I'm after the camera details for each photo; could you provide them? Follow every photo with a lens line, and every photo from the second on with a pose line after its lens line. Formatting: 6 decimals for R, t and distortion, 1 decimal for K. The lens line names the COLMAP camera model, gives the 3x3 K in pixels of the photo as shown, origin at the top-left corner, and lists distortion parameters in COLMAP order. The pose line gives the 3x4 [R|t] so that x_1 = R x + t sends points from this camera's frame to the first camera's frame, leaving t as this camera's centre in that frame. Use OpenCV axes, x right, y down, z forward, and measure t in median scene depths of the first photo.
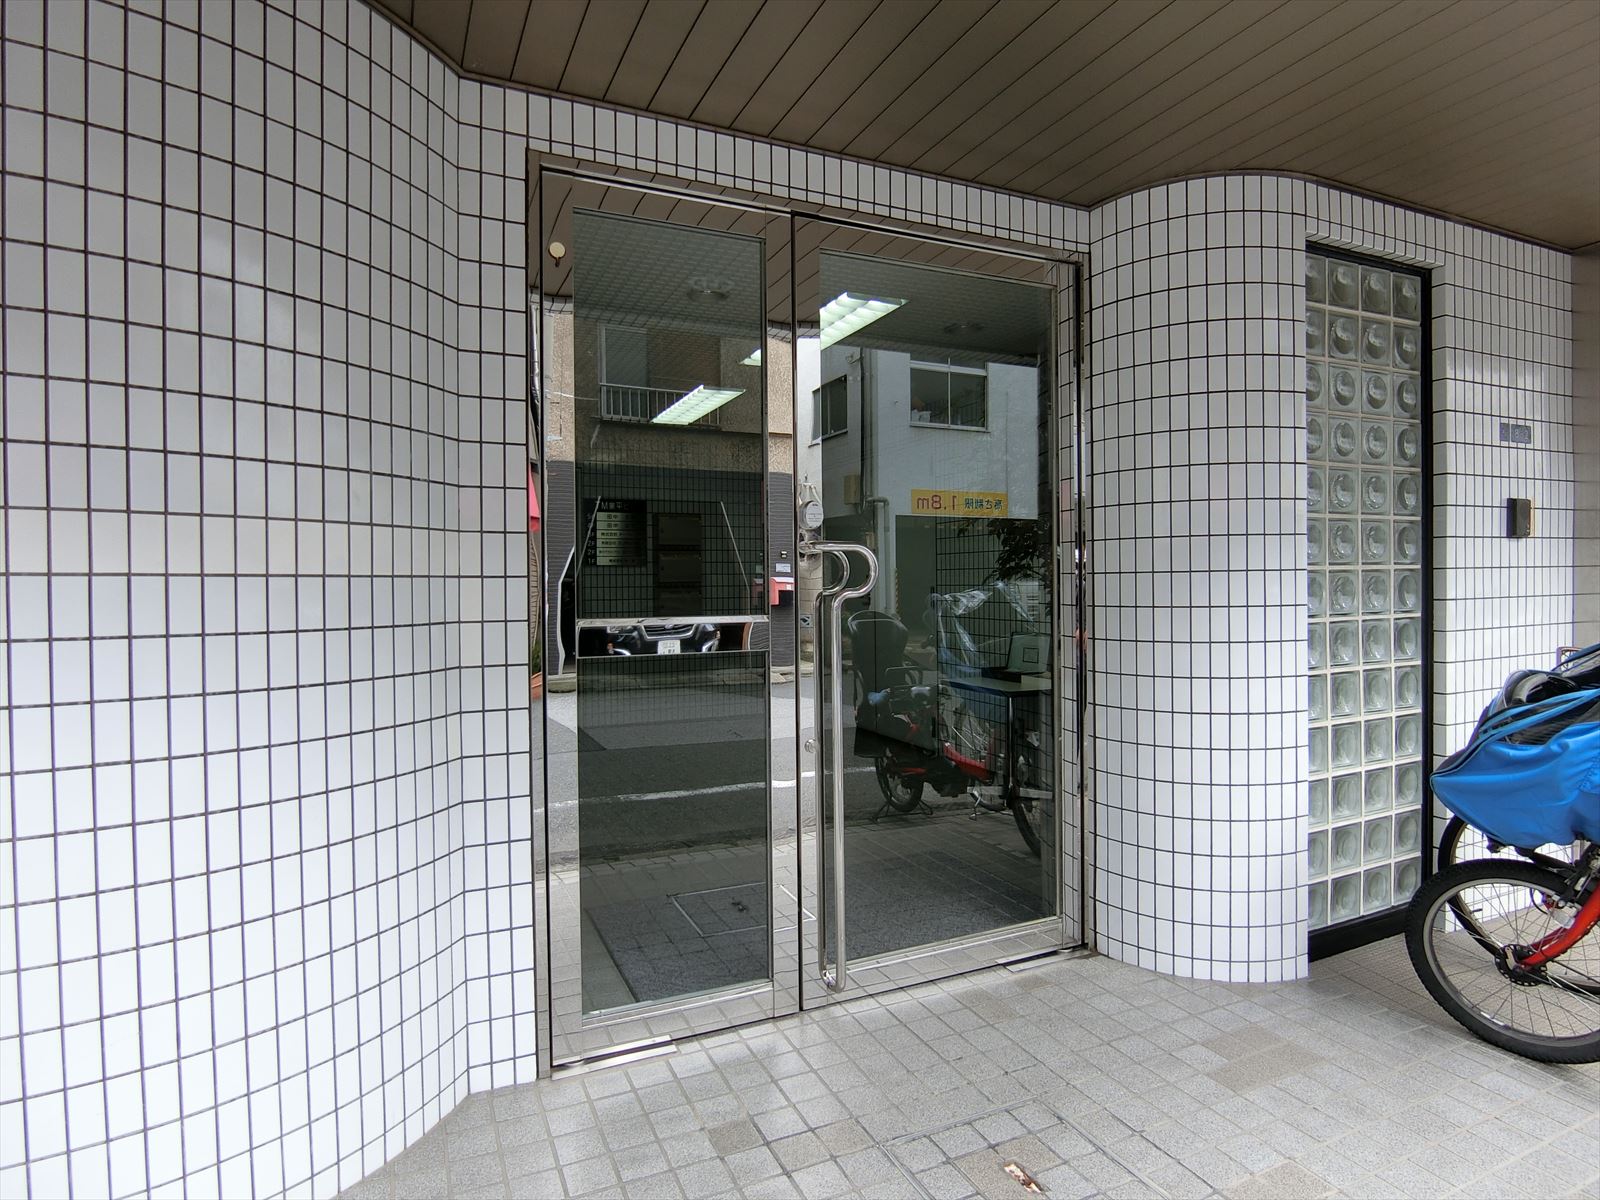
lens RADIAL K [[906.4, 0, 803.0], [0, 906.4, 597.4], [0, 0, 1]] dist [-0.009447, -0.003687]
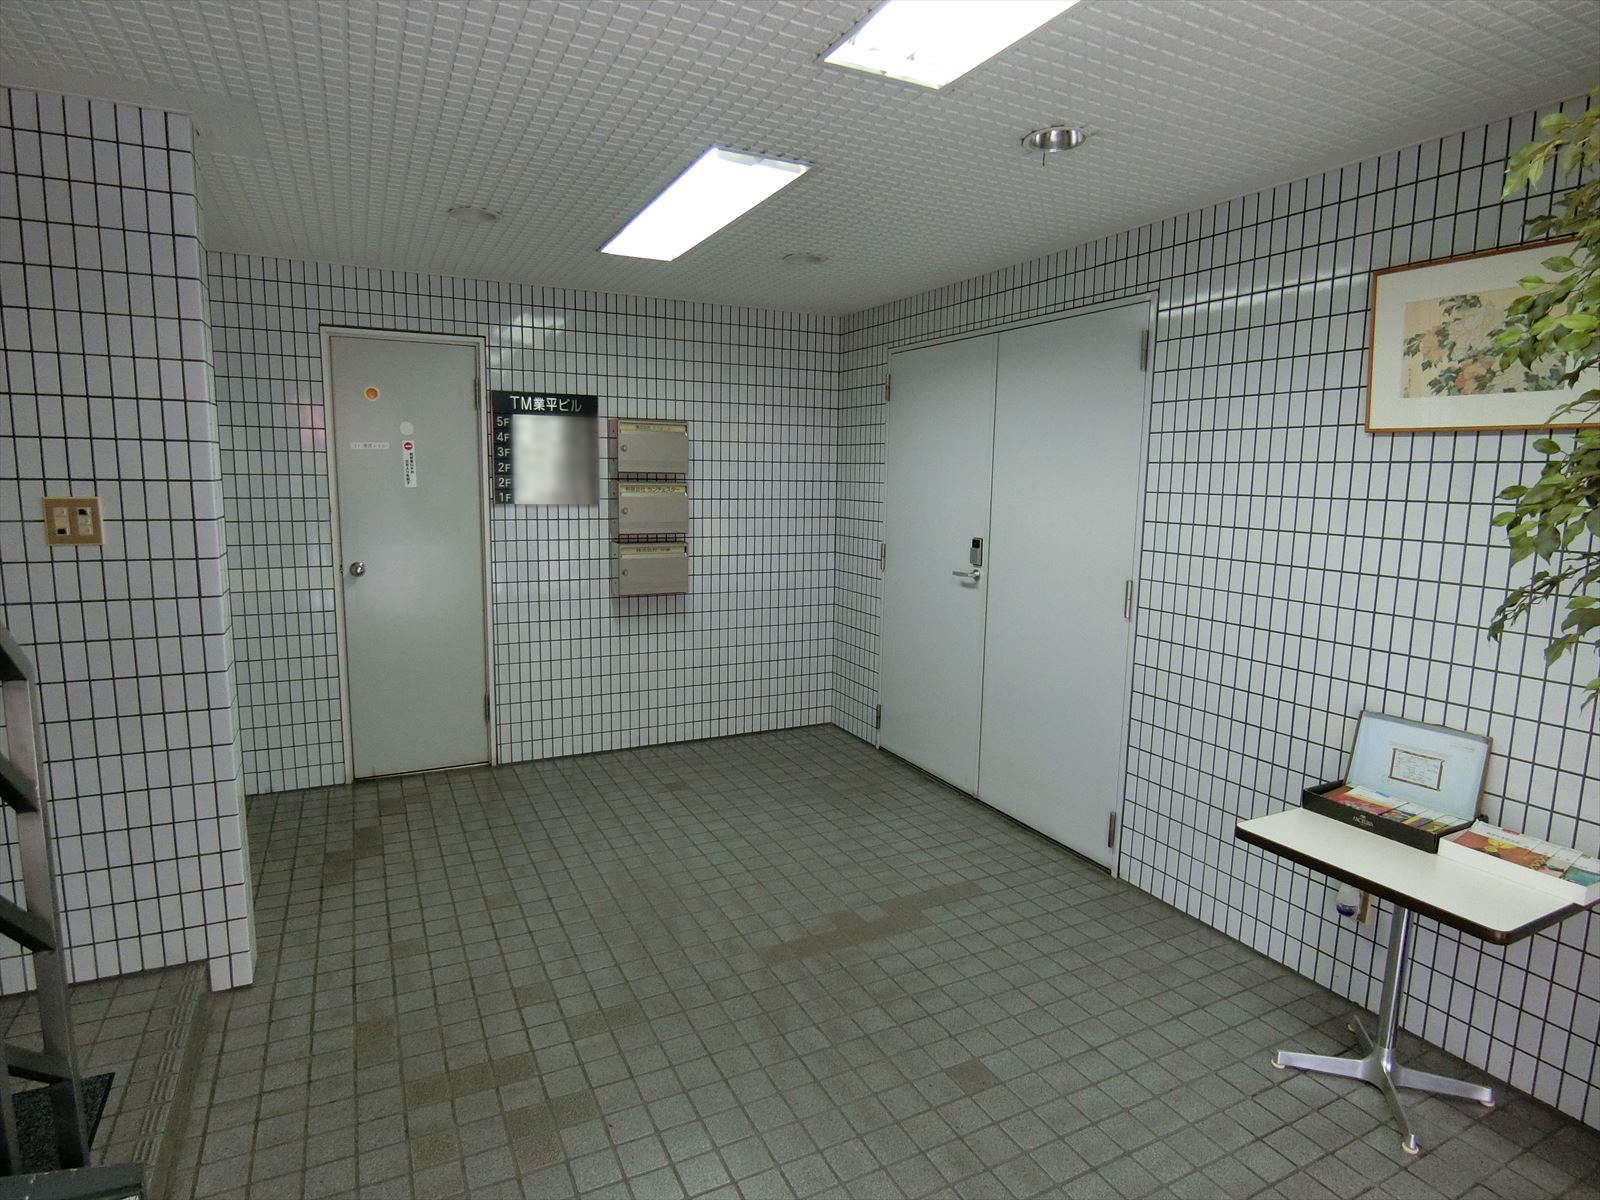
lens RADIAL K [[906.4, 0, 798.3], [0, 906.4, 600.8], [0, 0, 1]] dist [-0.009447, -0.003687]
pose [[0.999163, 0.017341, 0.037054, -0.058808], [-0.021856, 0.991896, 0.125162, -0.050442], [-0.034584, -0.125867, 0.991444, 0.378451]]
